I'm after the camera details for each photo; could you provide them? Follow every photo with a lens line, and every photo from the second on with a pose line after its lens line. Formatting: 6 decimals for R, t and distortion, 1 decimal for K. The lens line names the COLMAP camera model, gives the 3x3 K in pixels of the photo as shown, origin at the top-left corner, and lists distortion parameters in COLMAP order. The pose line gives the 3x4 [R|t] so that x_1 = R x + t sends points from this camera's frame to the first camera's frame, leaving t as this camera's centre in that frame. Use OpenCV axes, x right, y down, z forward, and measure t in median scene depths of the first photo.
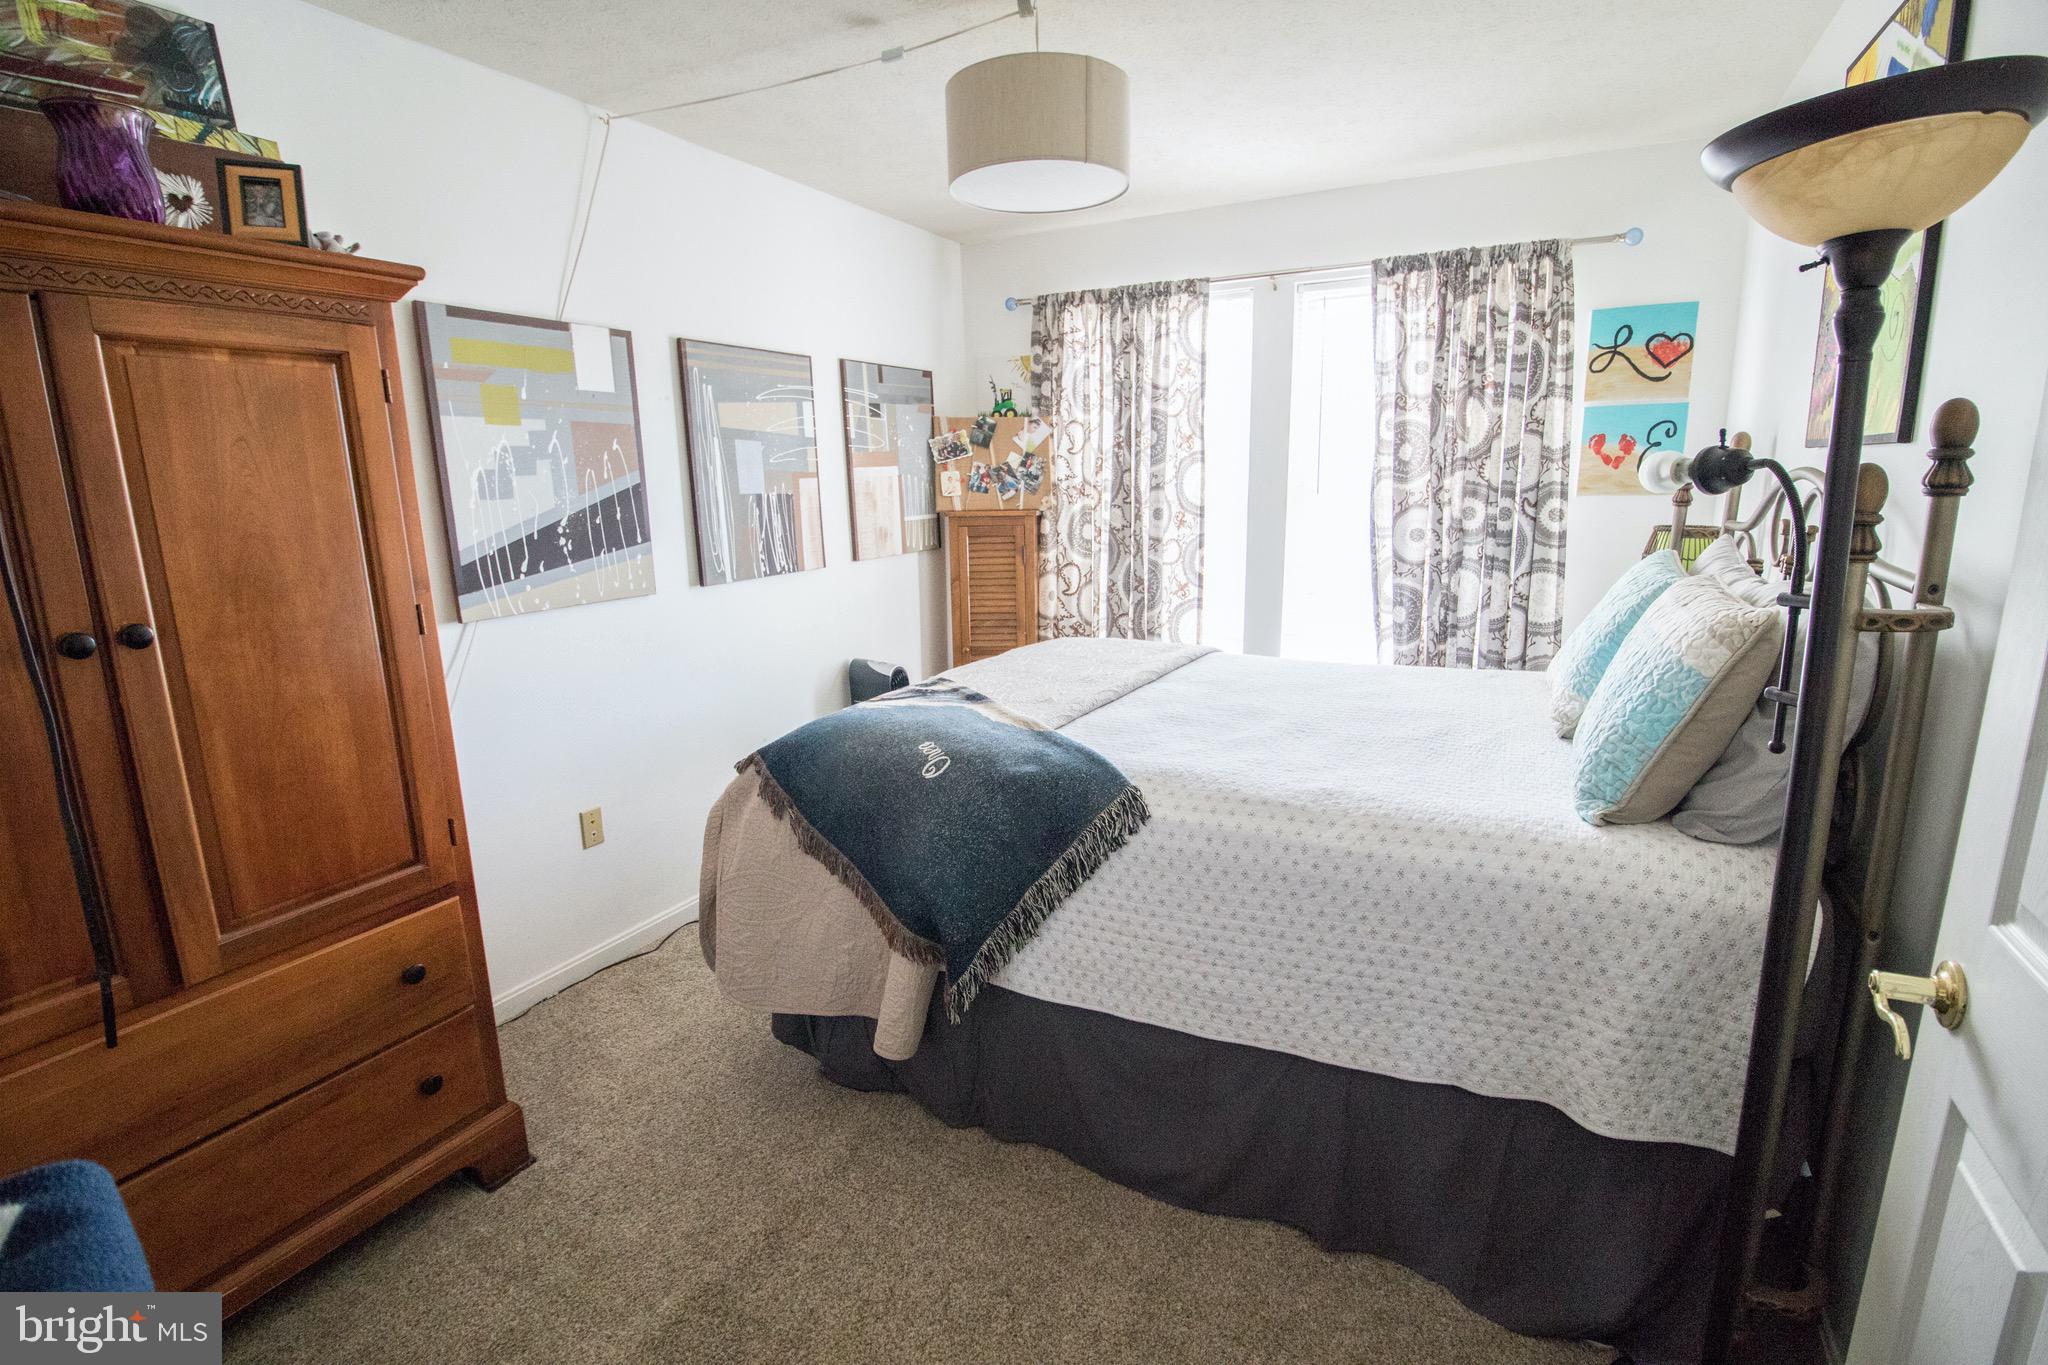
lens RADIAL K [[944.3, 0, 1020.4], [0, 944.3, 674.3], [0, 0, 1]] dist [0.002440, -0.013089]
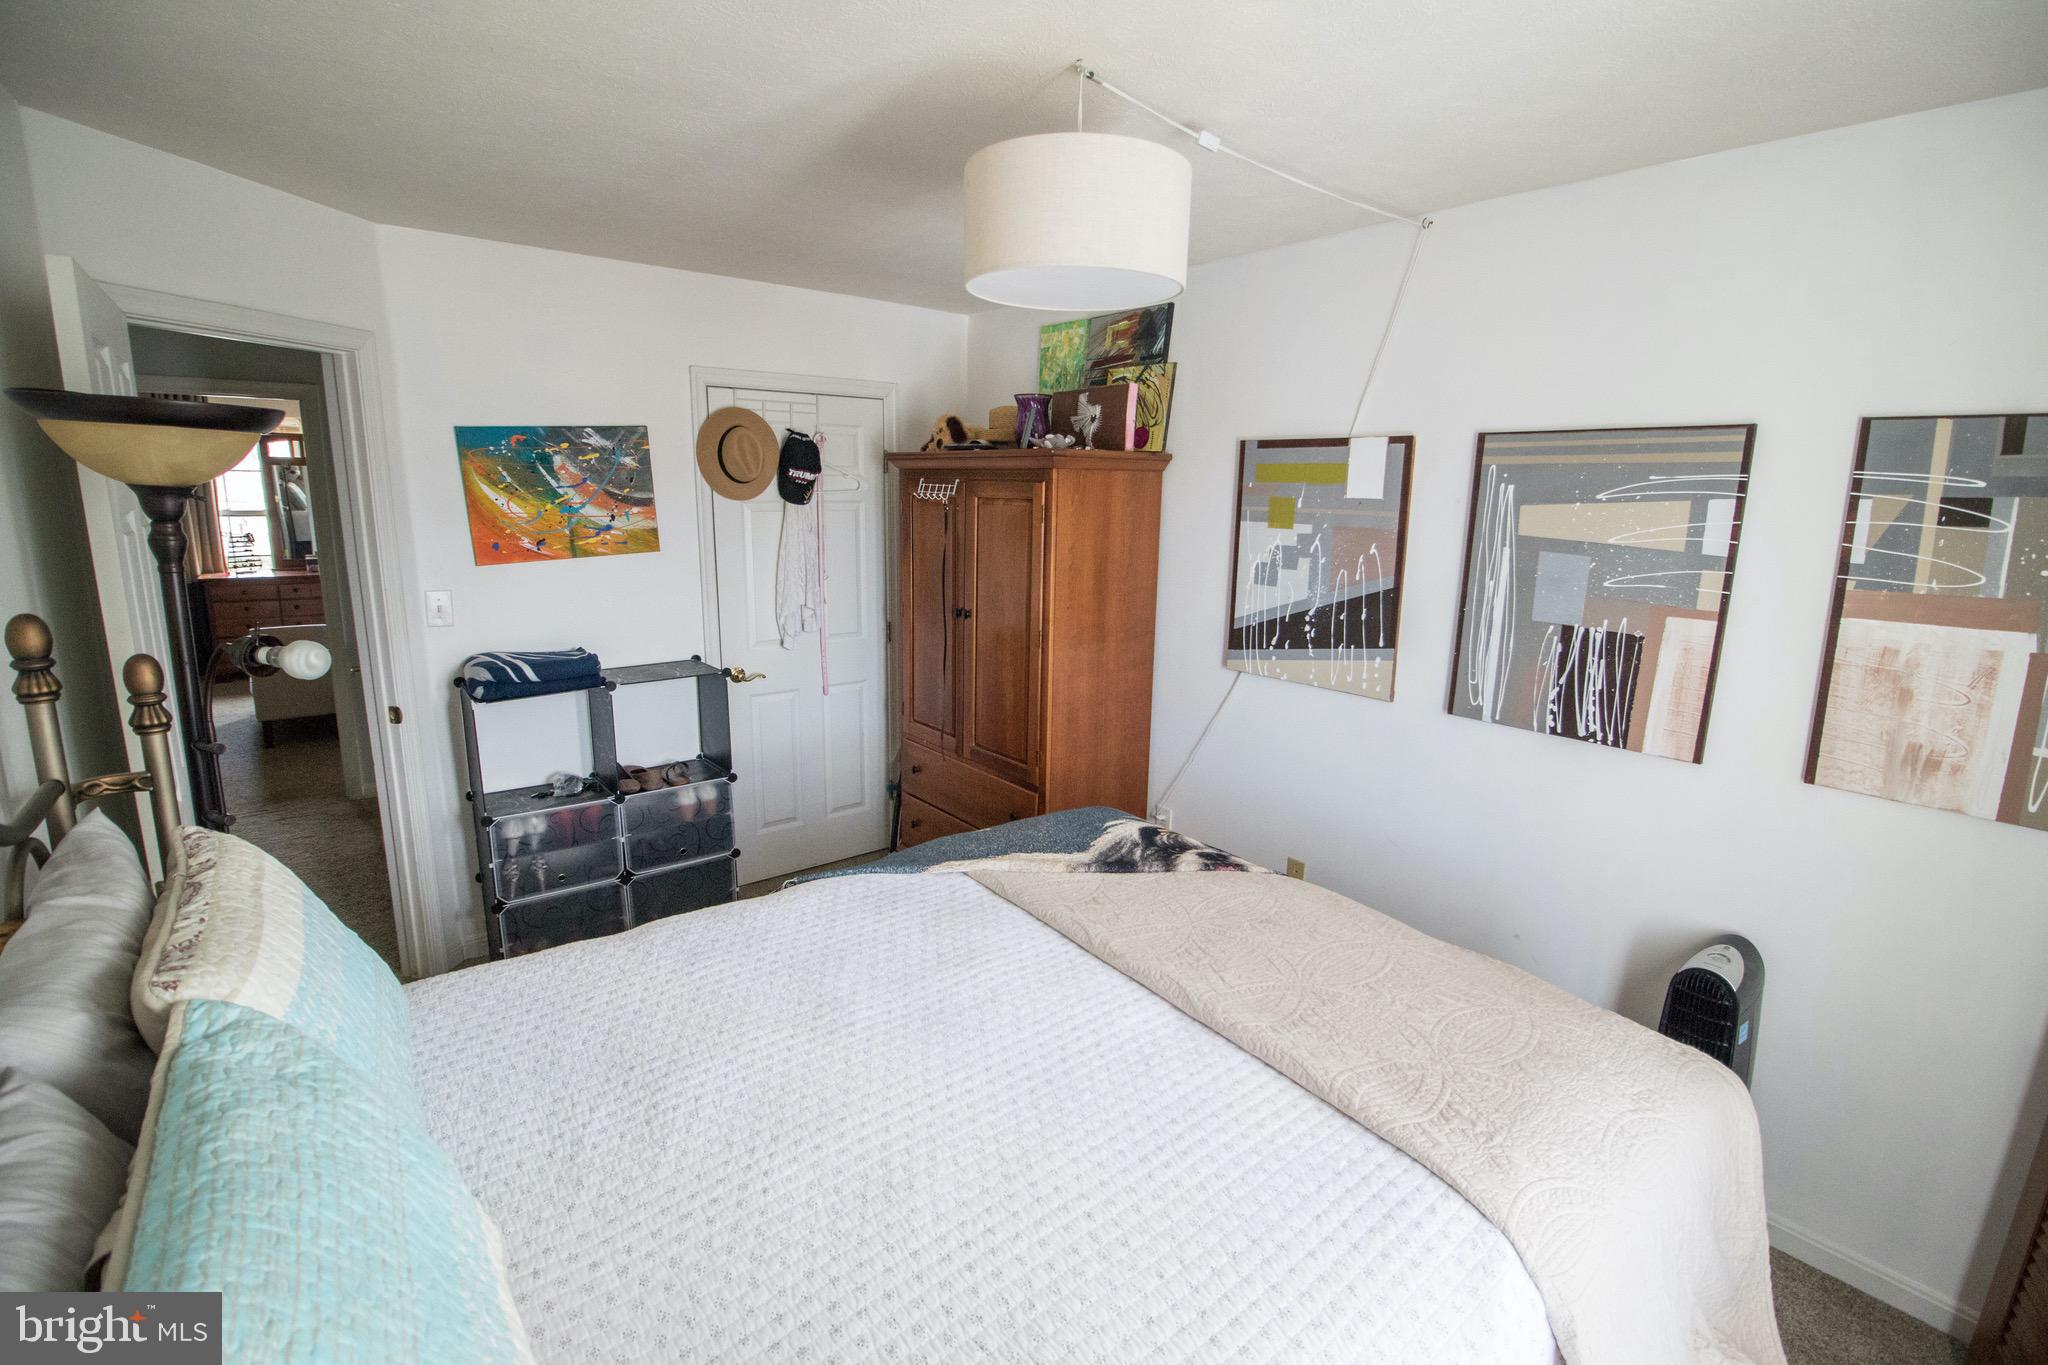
lens RADIAL K [[944.3, 0, 1020.4], [0, 944.3, 674.3], [0, 0, 1]] dist [0.002440, -0.013089]
pose [[-0.400215, 0.196747, -0.895052, 0.664316], [-0.197531, 0.935204, 0.293898, -0.341689], [0.894879, 0.294423, -0.335419, 1.042419]]
